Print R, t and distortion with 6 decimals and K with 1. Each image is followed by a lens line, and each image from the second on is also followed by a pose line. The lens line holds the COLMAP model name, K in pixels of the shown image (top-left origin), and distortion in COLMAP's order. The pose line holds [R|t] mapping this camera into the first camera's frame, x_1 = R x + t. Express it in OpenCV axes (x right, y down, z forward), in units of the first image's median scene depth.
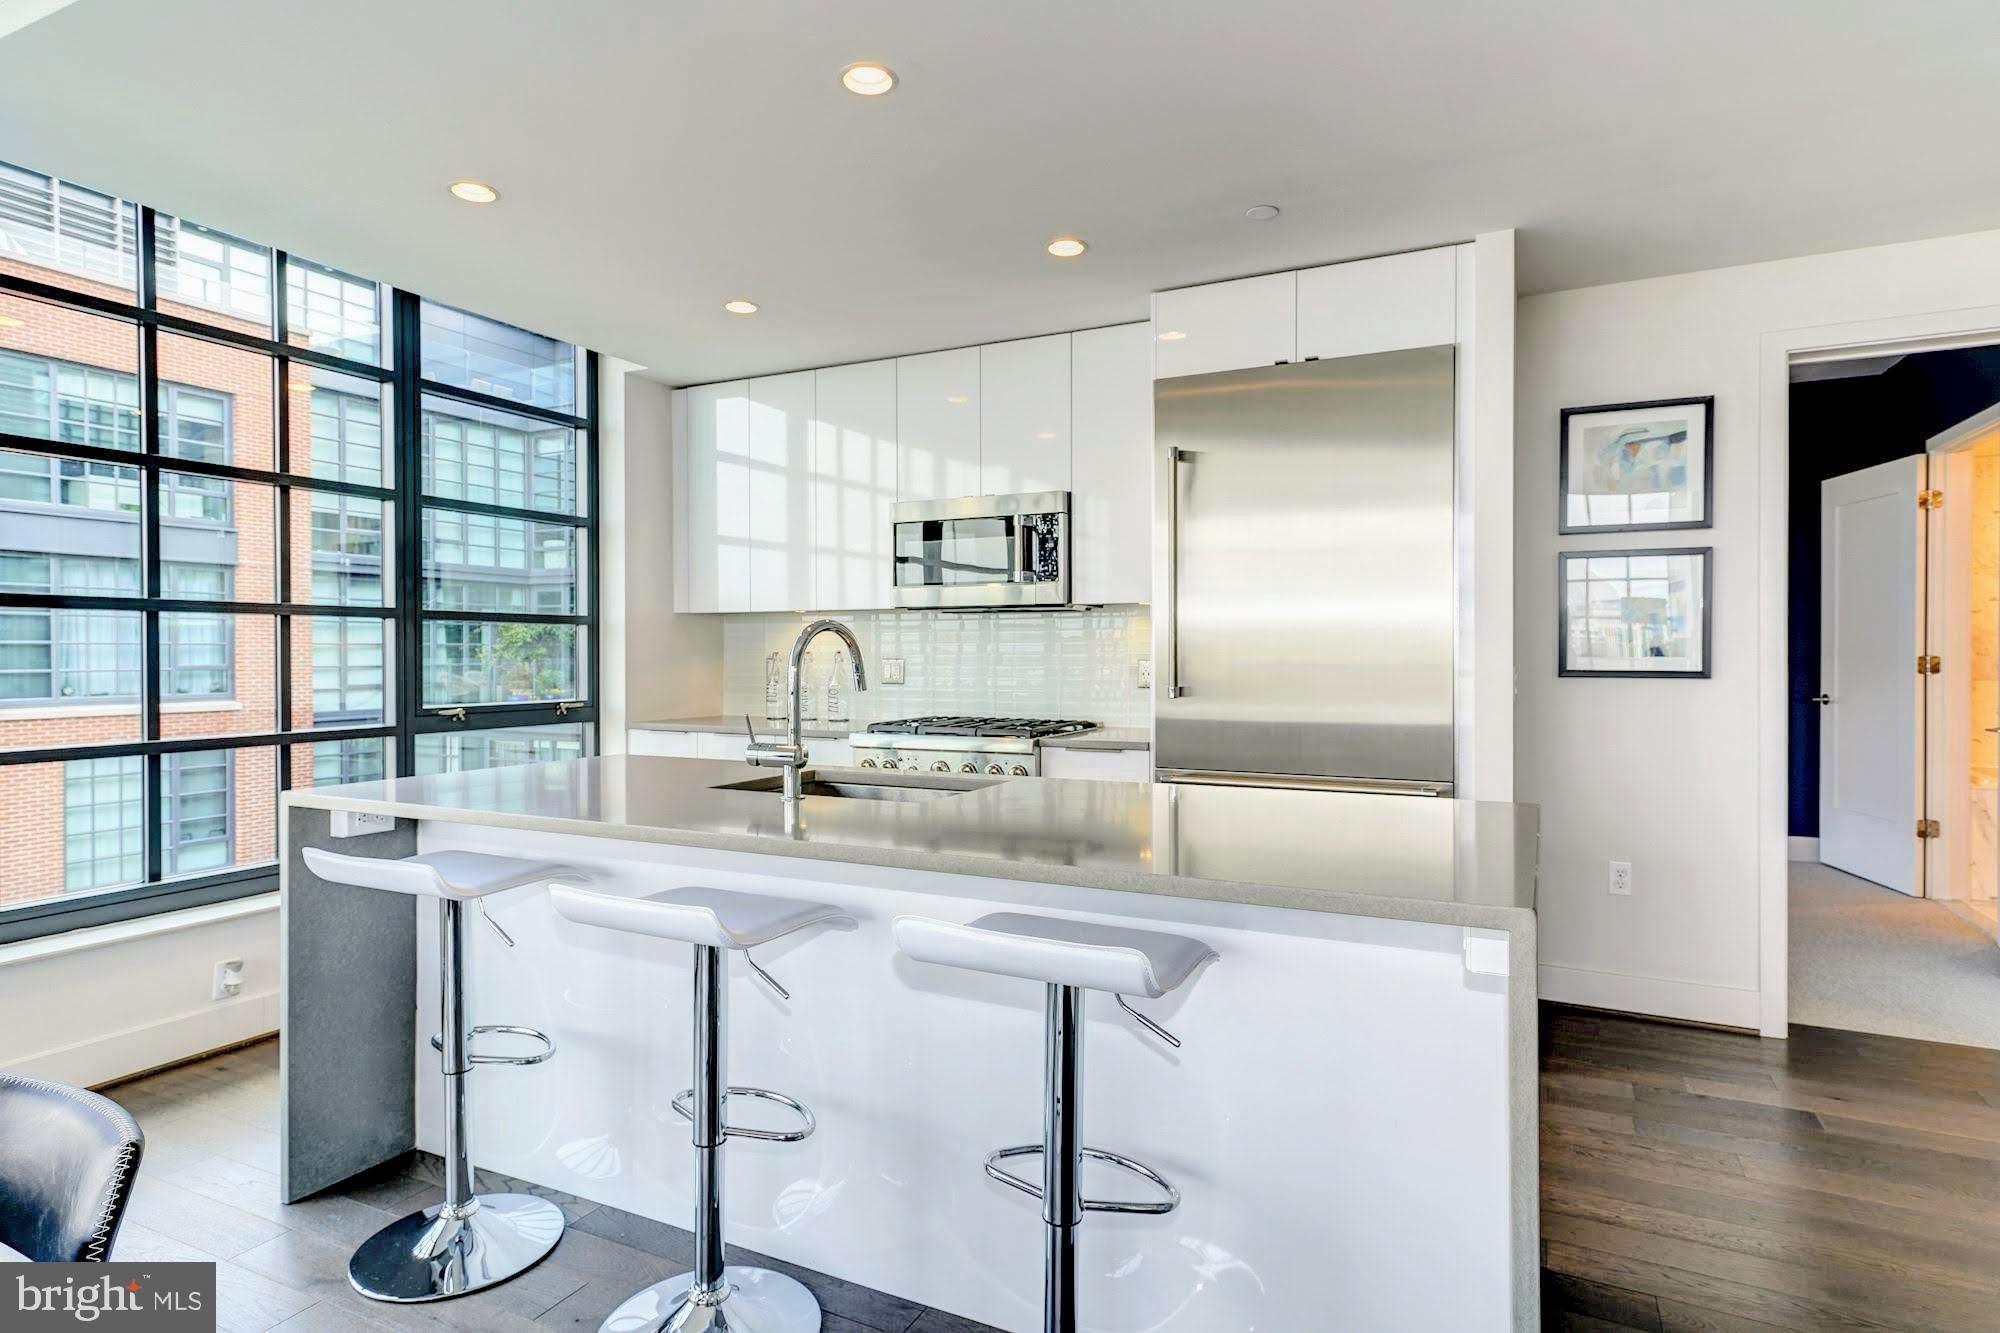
lens RADIAL K [[1066.5, 0, 992.7], [0, 1066.5, 659.9], [0, 0, 1]] dist [0.001191, 0.001889]
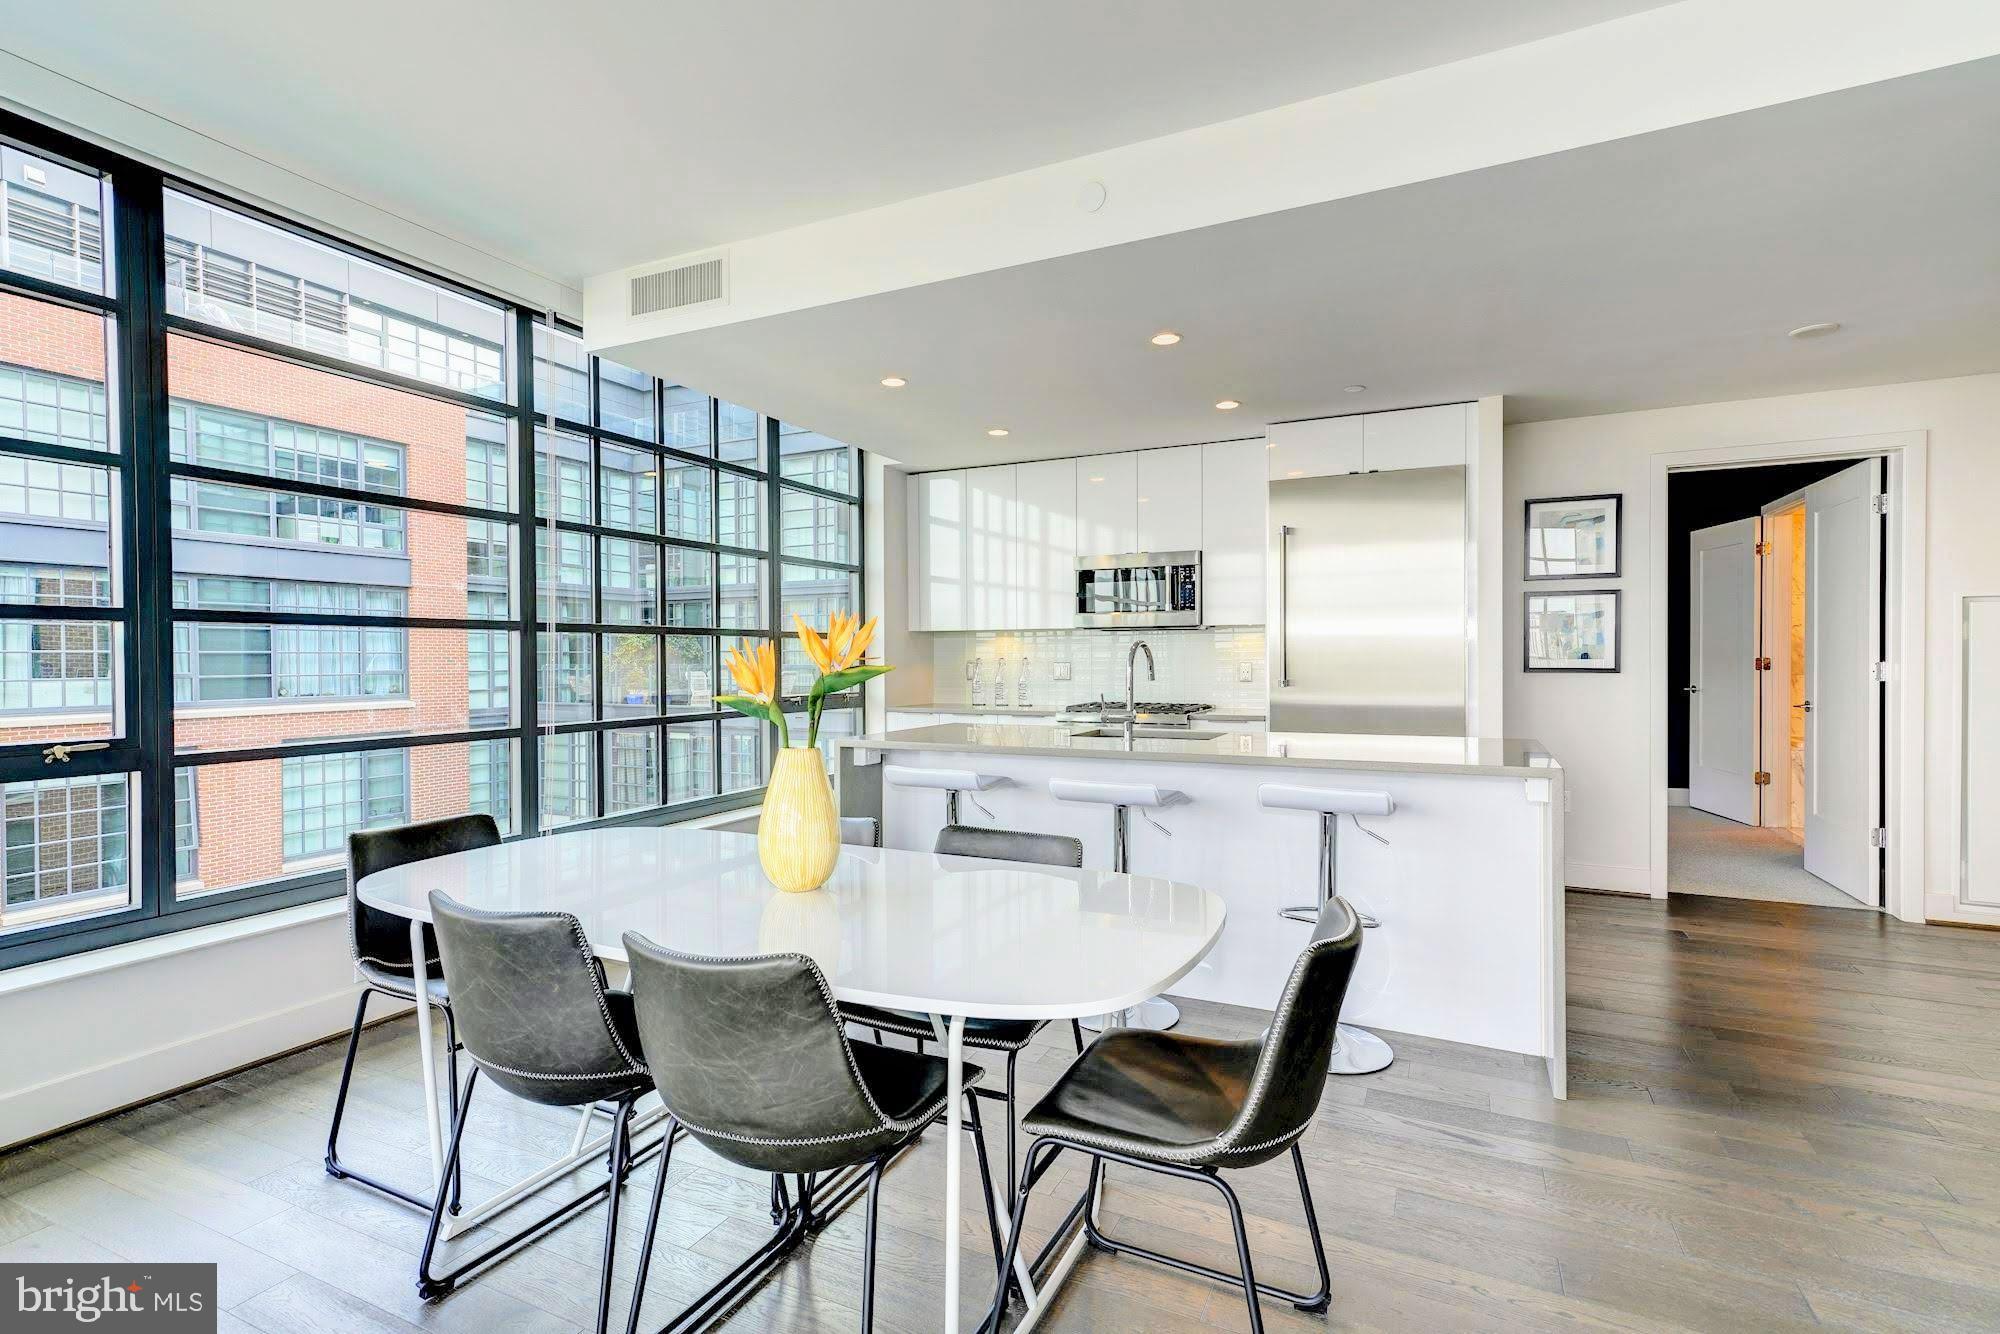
lens RADIAL K [[963.0, 0, 1003.2], [0, 963.0, 667.6], [0, 0, 1]] dist [0.002133, -0.000298]
pose [[0.999296, -0.004212, 0.037286, -0.233764], [0.004052, 0.999982, 0.004369, -0.000288], [-0.037304, -0.004215, 0.999295, -0.311976]]
